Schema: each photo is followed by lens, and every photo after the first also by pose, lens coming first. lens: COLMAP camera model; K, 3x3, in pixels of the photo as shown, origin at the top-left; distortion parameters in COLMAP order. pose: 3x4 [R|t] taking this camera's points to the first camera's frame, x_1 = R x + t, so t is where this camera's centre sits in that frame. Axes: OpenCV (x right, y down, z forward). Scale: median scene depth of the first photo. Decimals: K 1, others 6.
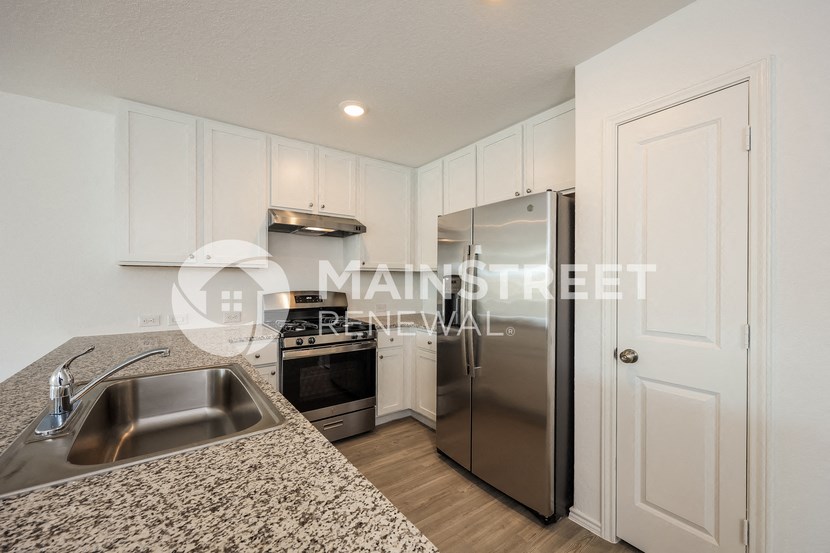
lens RADIAL K [[336.7, 0, 412.6], [0, 336.7, 281.2], [0, 0, 1]] dist [0.001072, 0.000132]
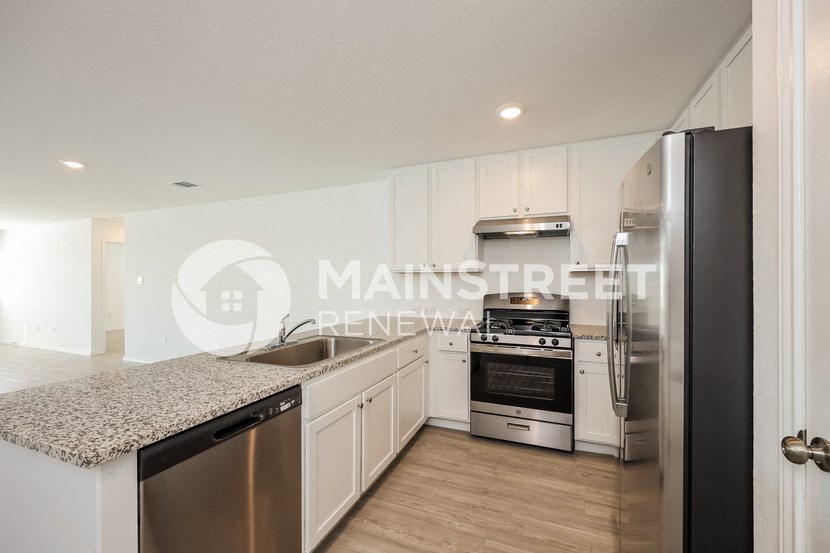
lens RADIAL K [[336.7, 0, 414.1], [0, 336.7, 280.1], [0, 0, 1]] dist [0.001072, 0.000132]
pose [[0.539569, -0.012029, -0.841855, 0.467312], [-0.000002, 0.999898, -0.014289, 0.006001], [0.841941, 0.007711, 0.539514, 0.203272]]
